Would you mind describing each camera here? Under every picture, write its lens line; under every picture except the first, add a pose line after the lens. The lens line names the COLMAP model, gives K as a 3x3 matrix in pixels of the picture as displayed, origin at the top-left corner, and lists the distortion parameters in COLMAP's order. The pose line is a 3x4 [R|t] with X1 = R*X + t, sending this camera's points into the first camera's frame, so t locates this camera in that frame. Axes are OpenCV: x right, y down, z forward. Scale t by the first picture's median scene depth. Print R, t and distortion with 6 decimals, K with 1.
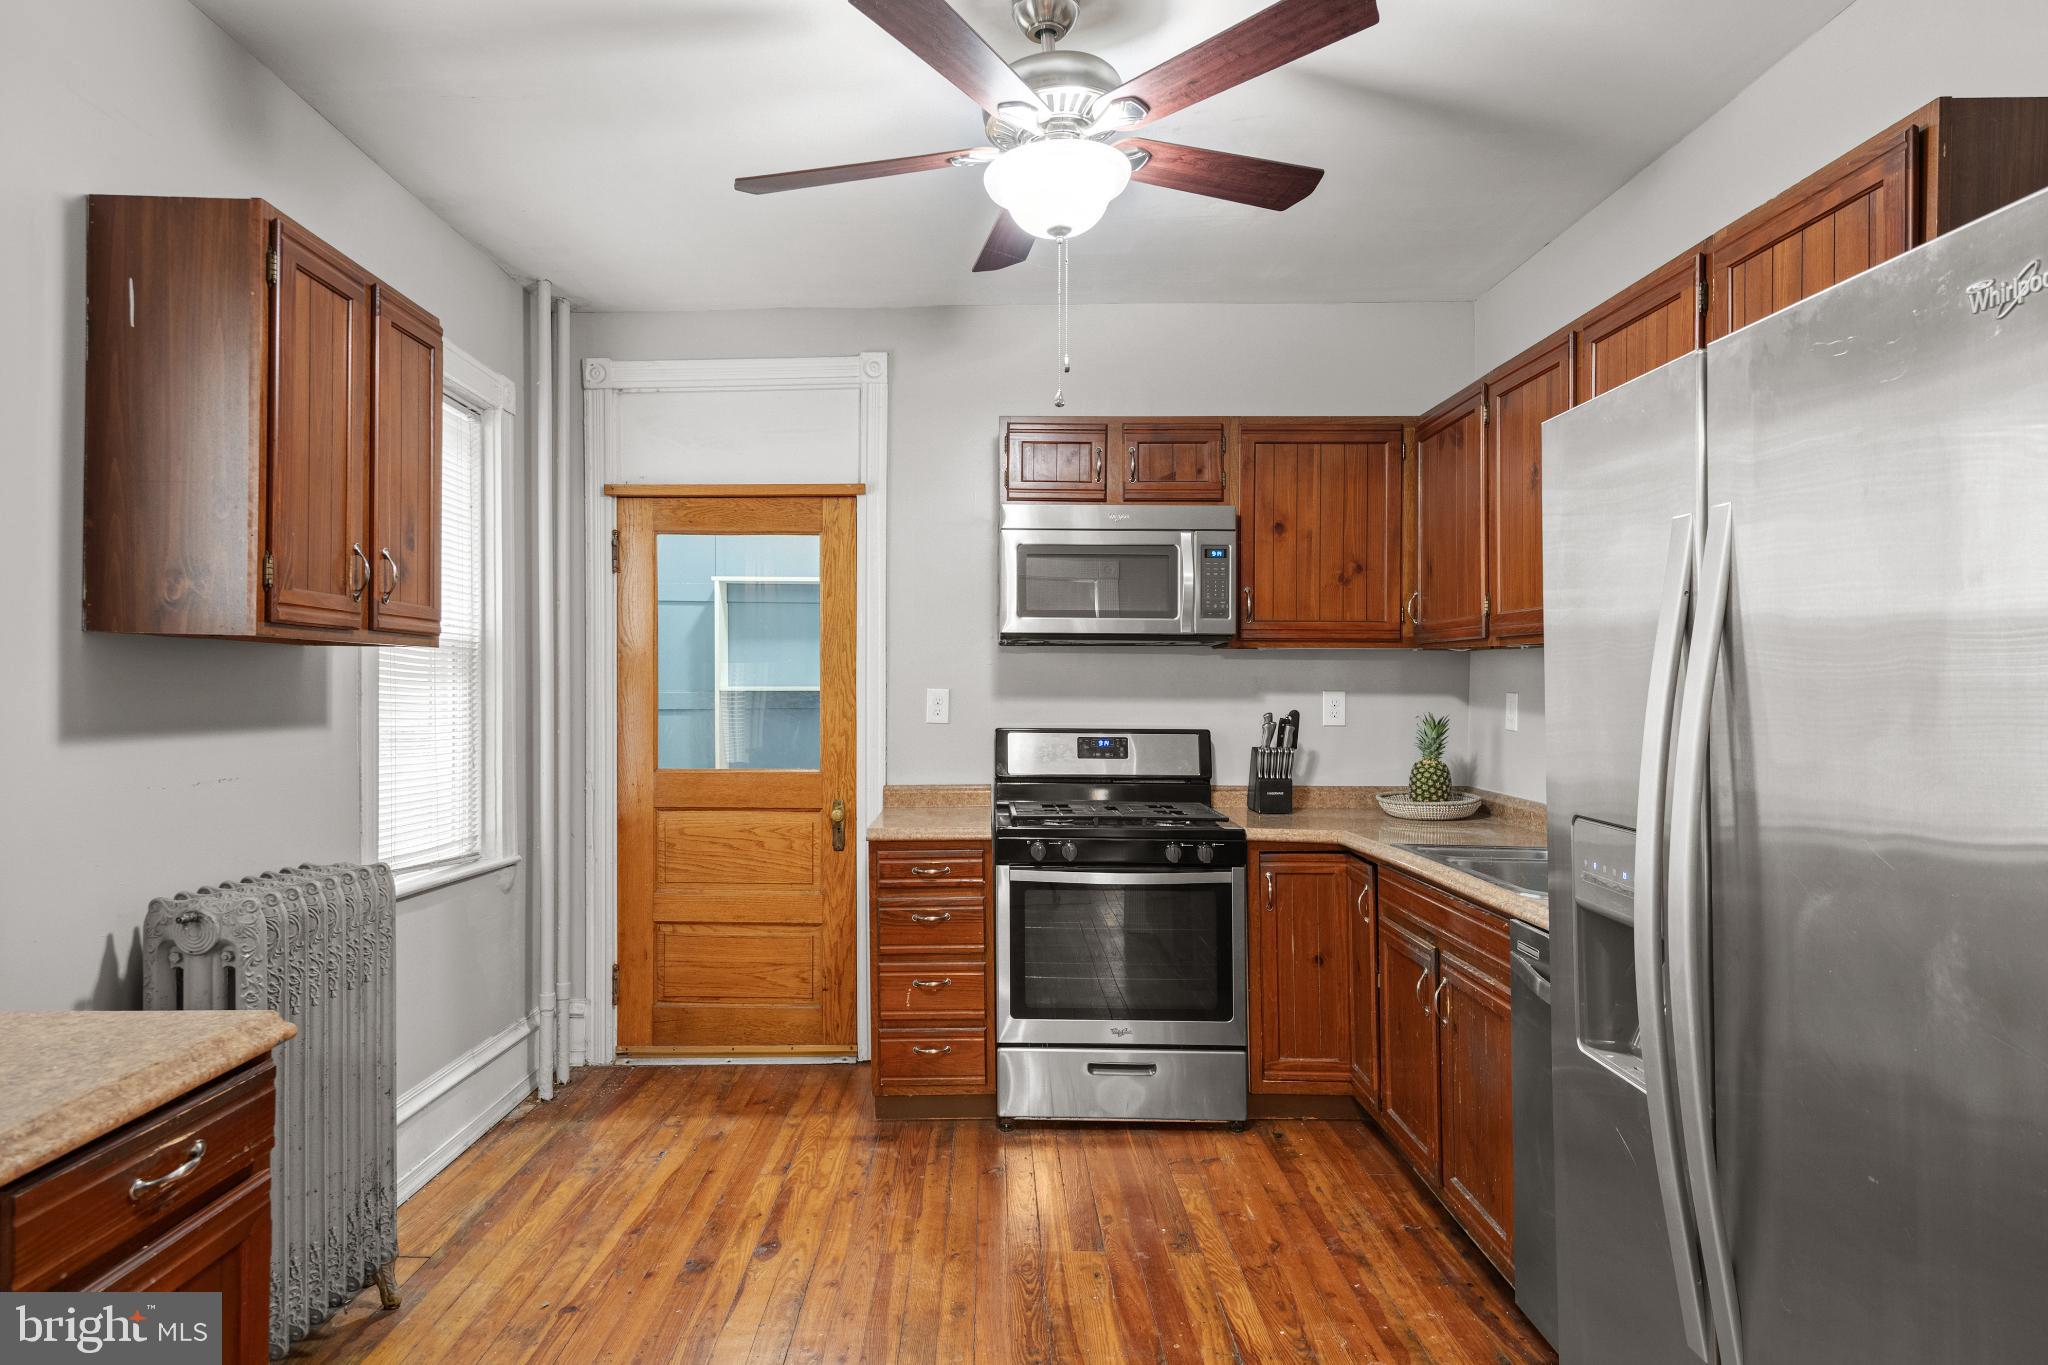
lens RADIAL K [[1174.0, 0, 1016.5], [0, 1174.0, 687.6], [0, 0, 1]] dist [-0.002224, -0.000871]
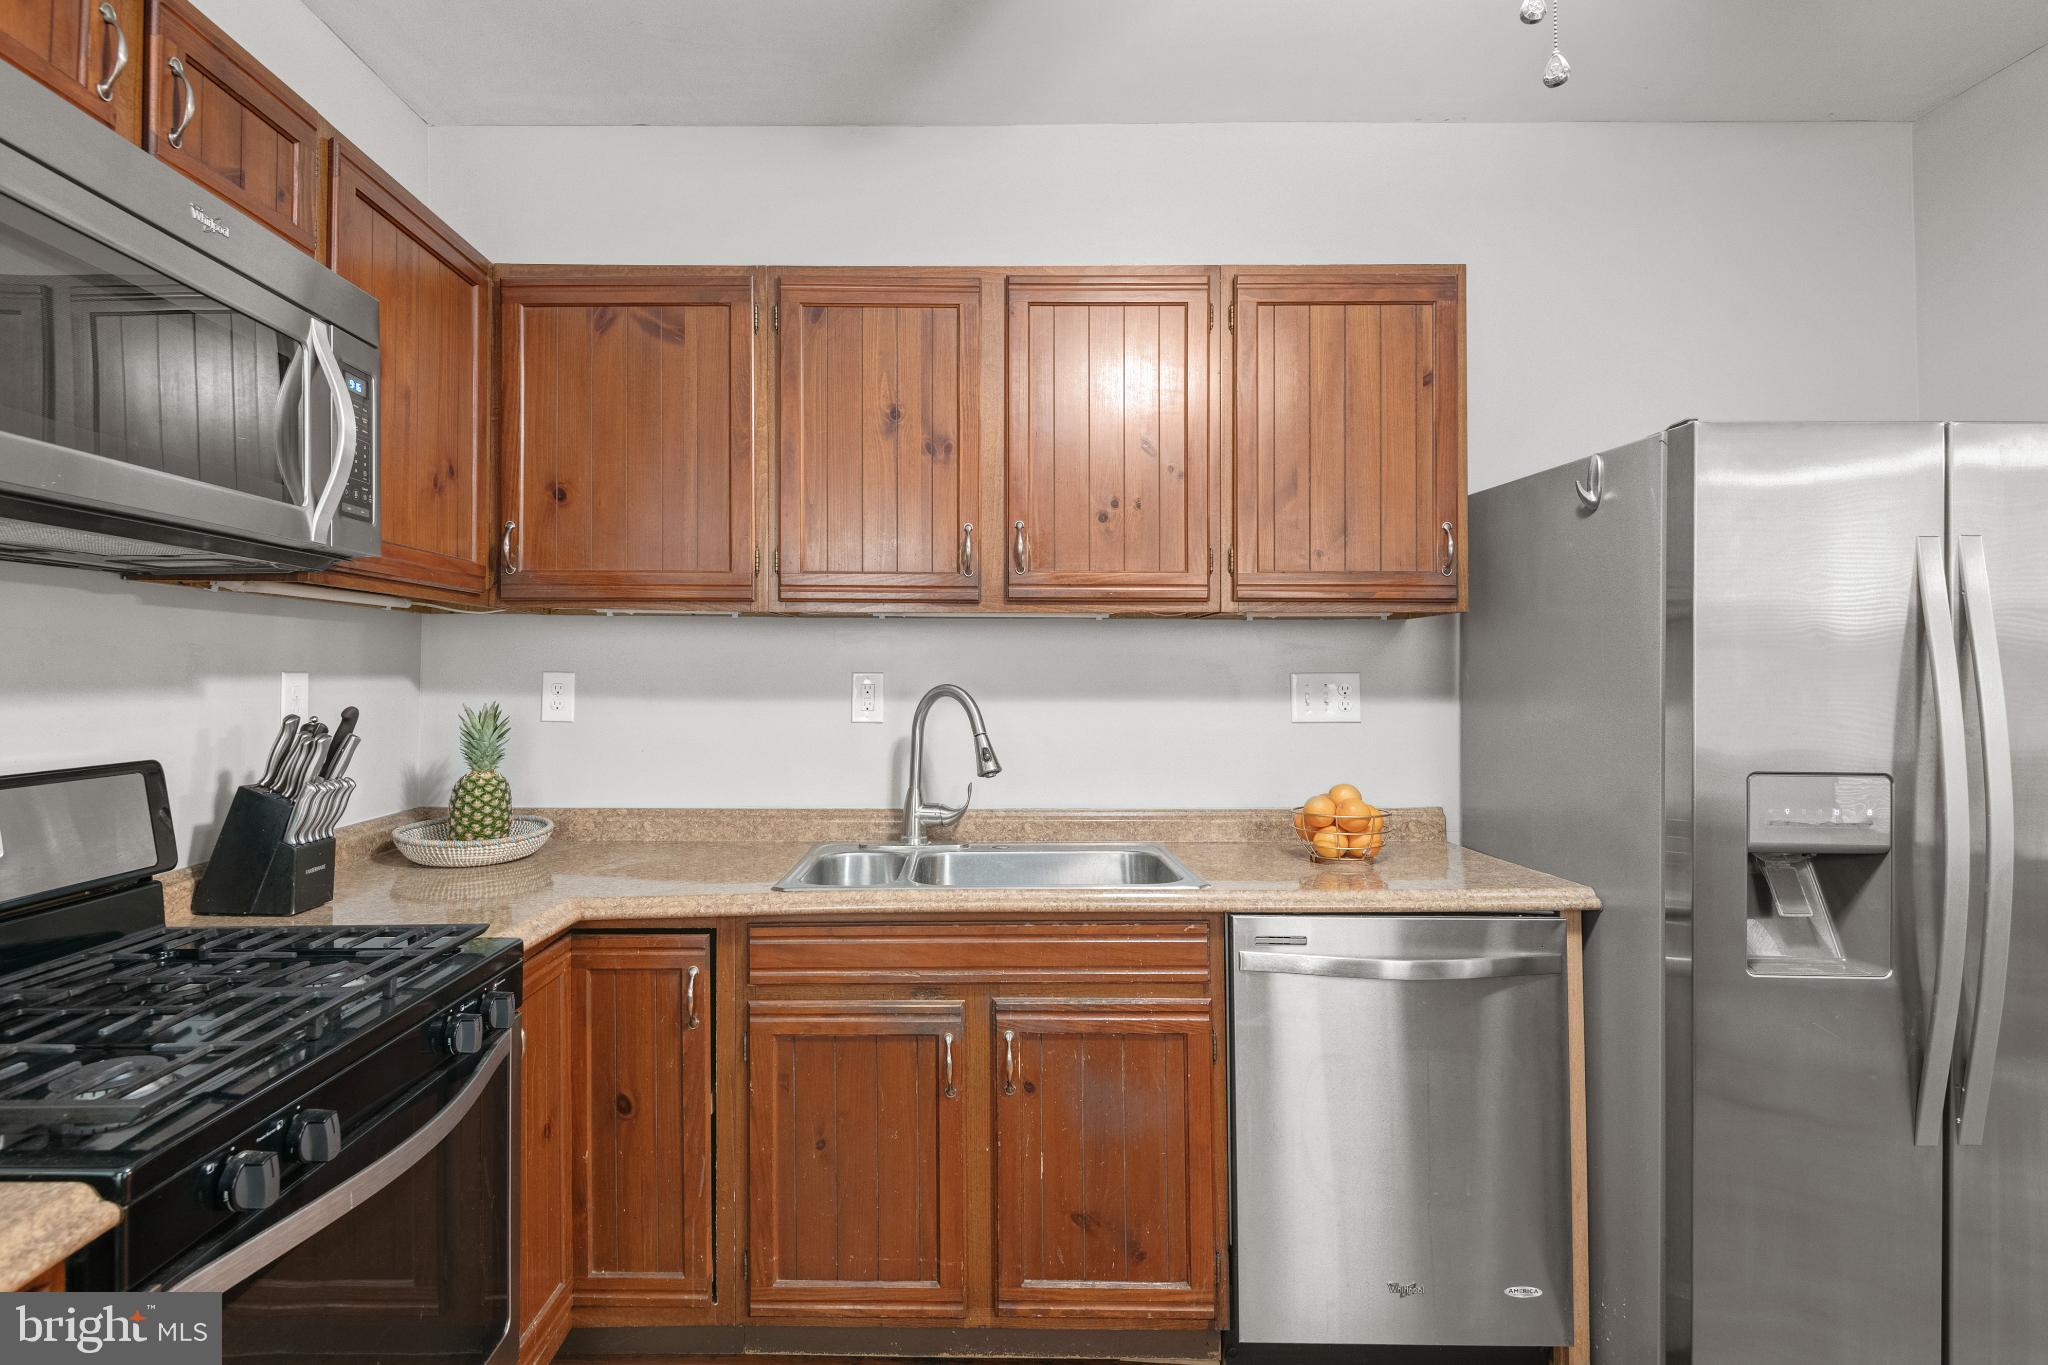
lens RADIAL K [[990.2, 0, 1023.1], [0, 990.2, 671.6], [0, 0, 1]] dist [0.000009, -0.000076]
pose [[0.025377, -0.009530, 0.999633, -0.213438], [0.001295, 0.999954, 0.009500, -0.001618], [-0.999677, 0.001054, 0.025388, 0.679787]]
